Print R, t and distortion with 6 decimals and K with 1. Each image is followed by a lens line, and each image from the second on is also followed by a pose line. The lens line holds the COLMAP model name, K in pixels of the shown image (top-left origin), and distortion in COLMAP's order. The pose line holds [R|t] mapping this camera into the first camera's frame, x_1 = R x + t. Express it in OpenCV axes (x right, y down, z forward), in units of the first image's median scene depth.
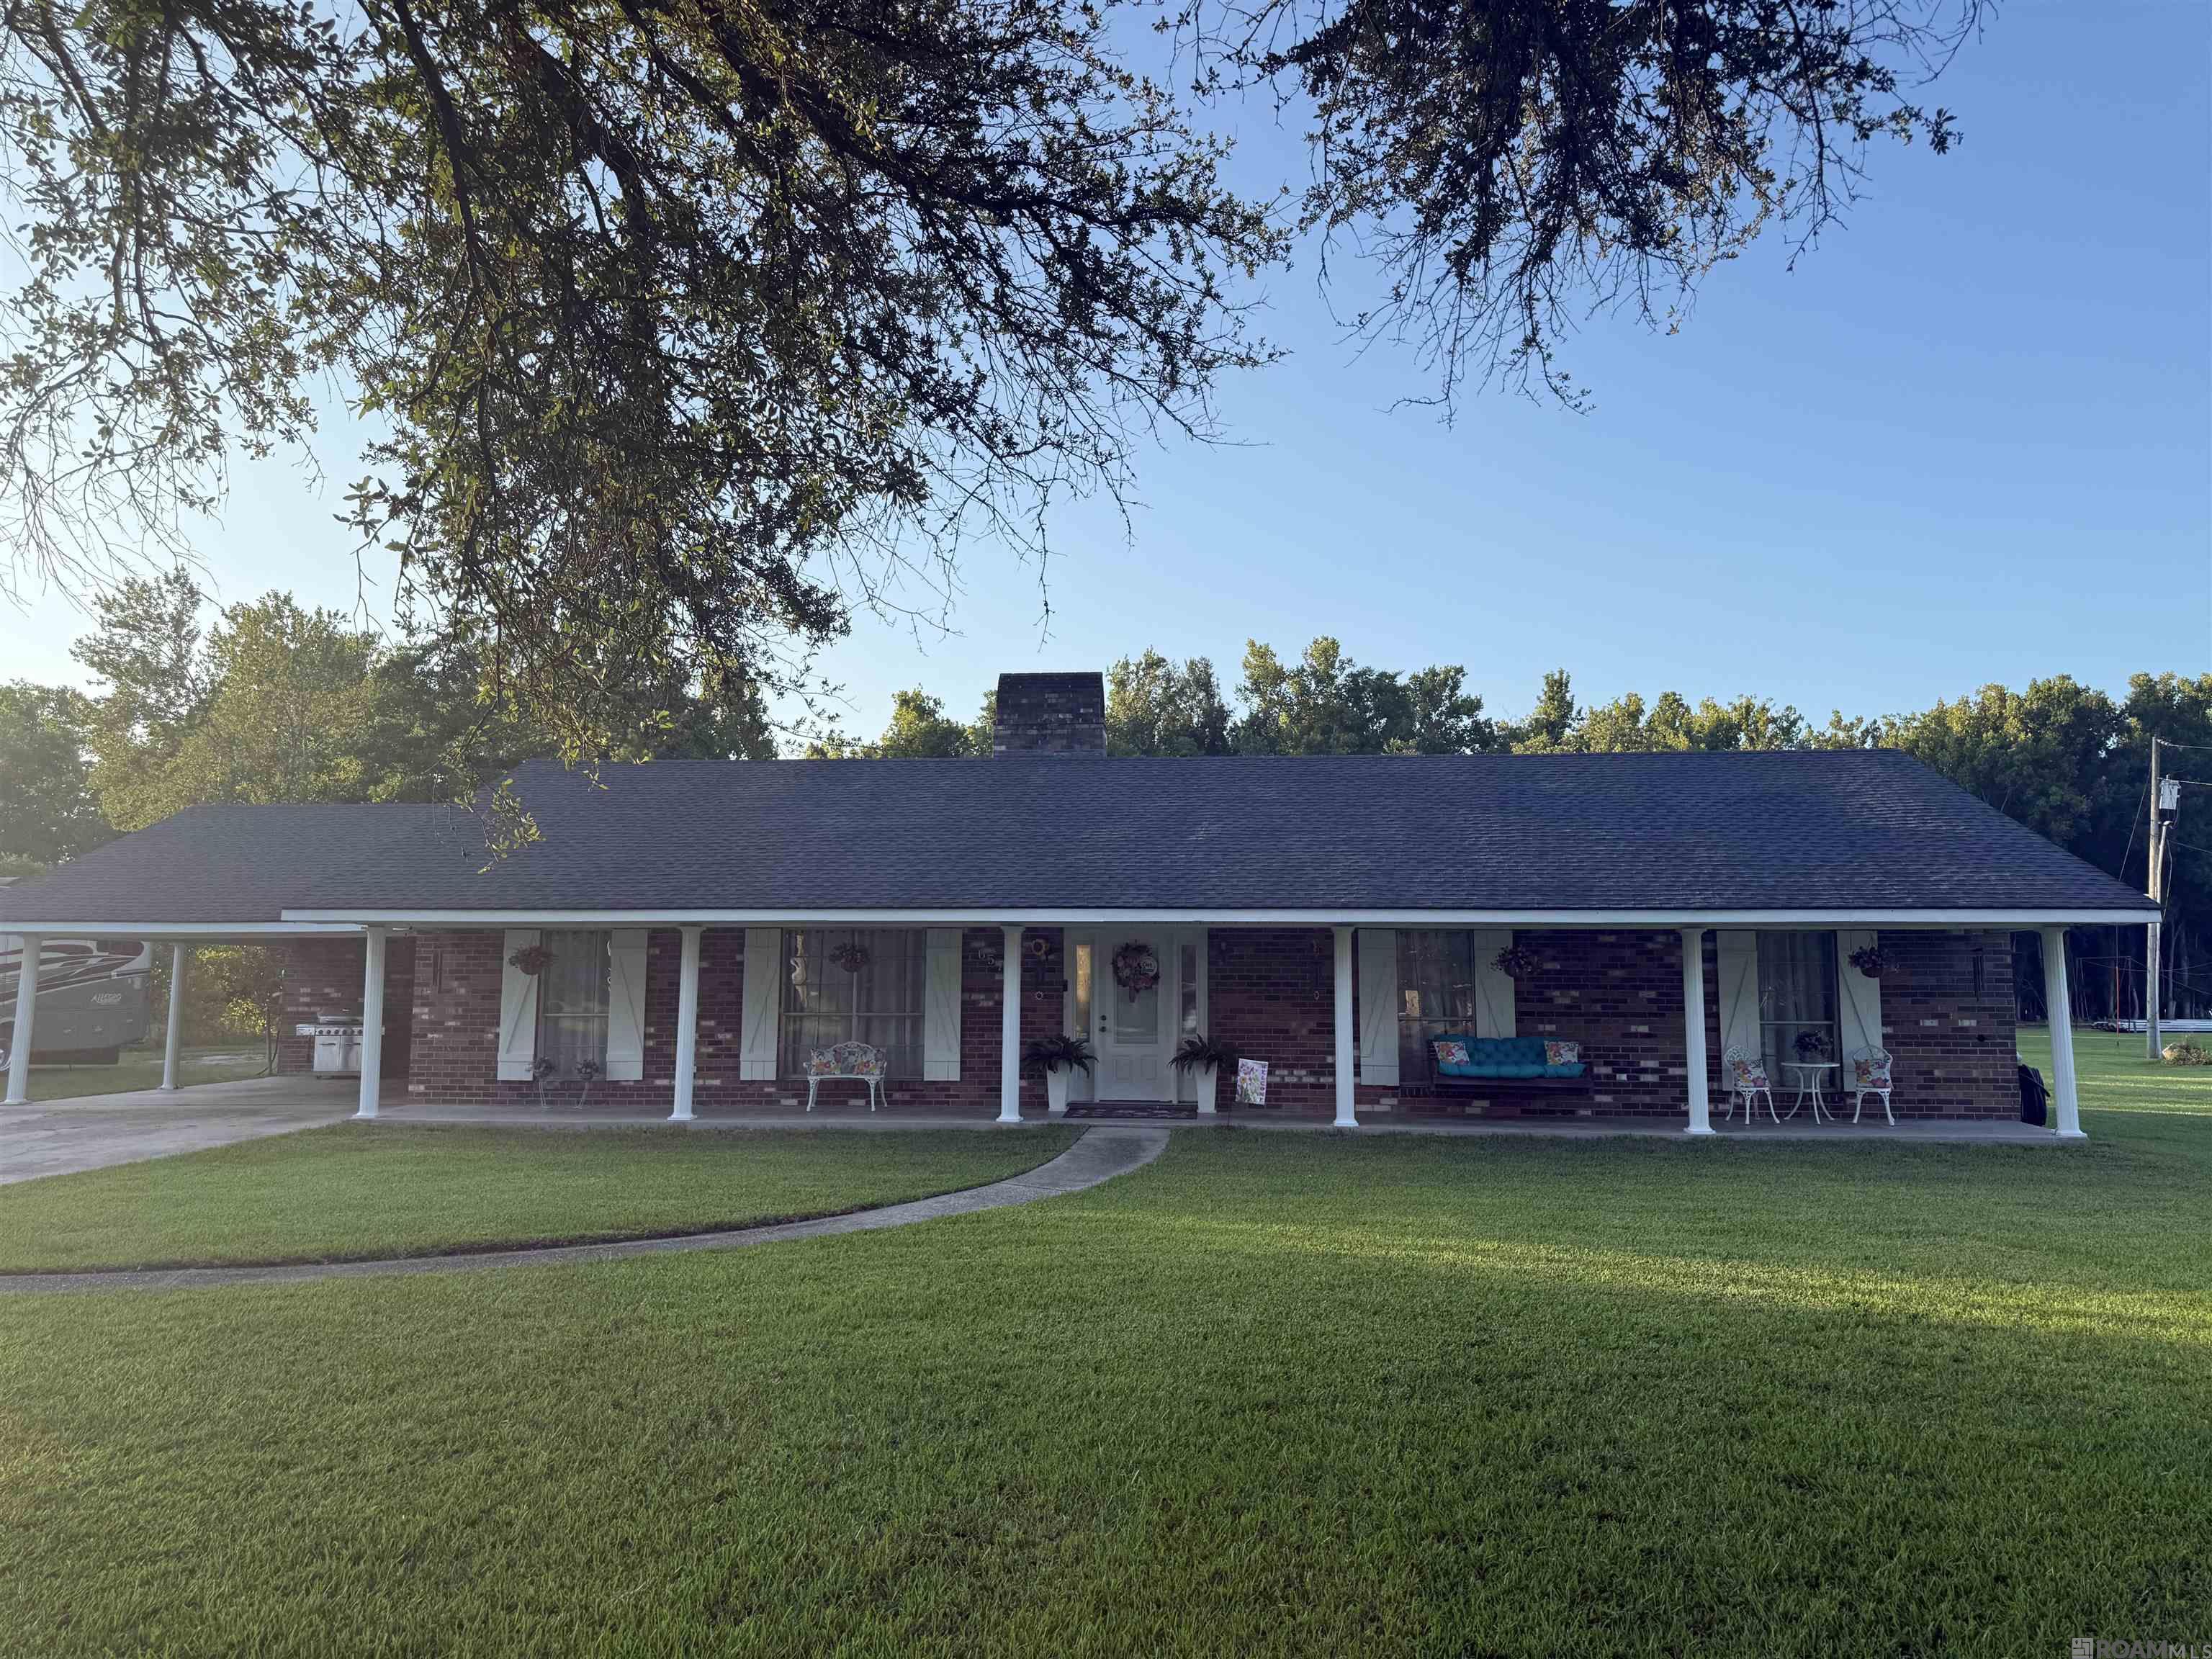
lens RADIAL K [[1565.7, 0, 1084.8], [0, 1565.7, 820.4], [0, 0, 1]] dist [0.044234, -0.038471]
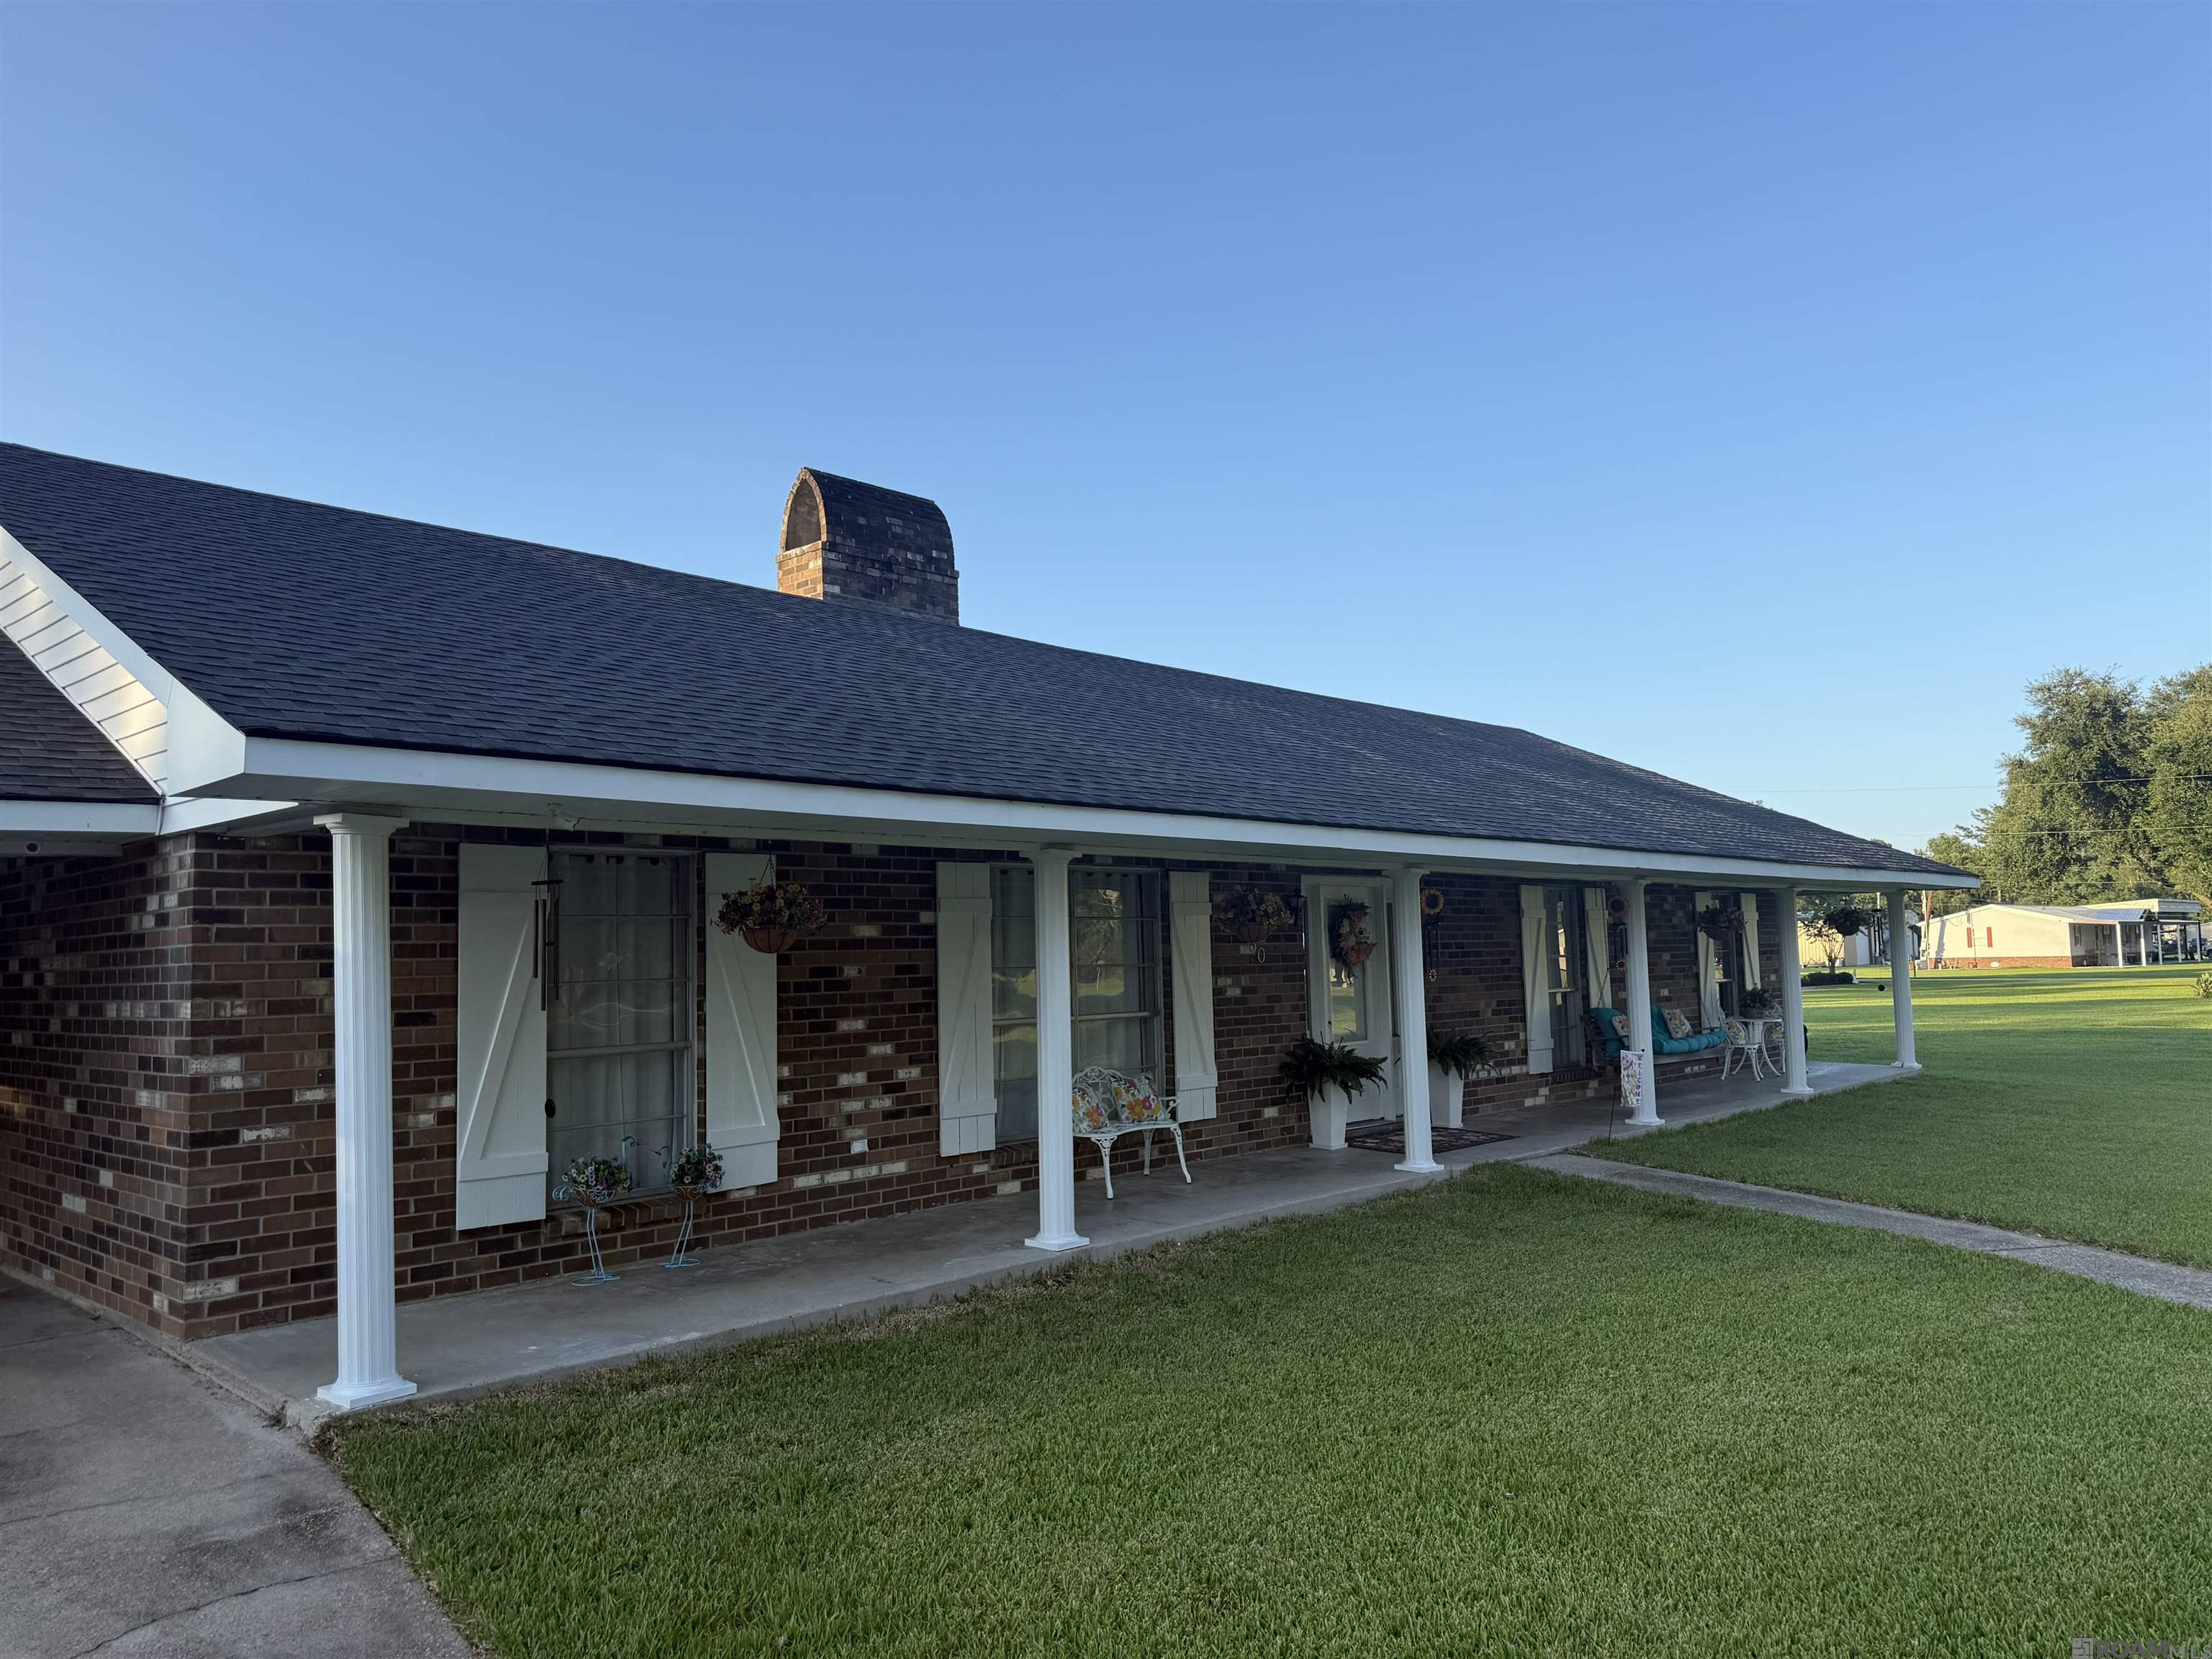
lens RADIAL K [[1565.7, 0, 1110.2], [0, 1565.7, 847.4], [0, 0, 1]] dist [0.044234, -0.038471]
pose [[0.630056, 0.037066, 0.775665, -0.587636], [-0.059135, 0.998250, 0.000331, 0.062749], [-0.774295, -0.046077, 0.631145, 0.649138]]
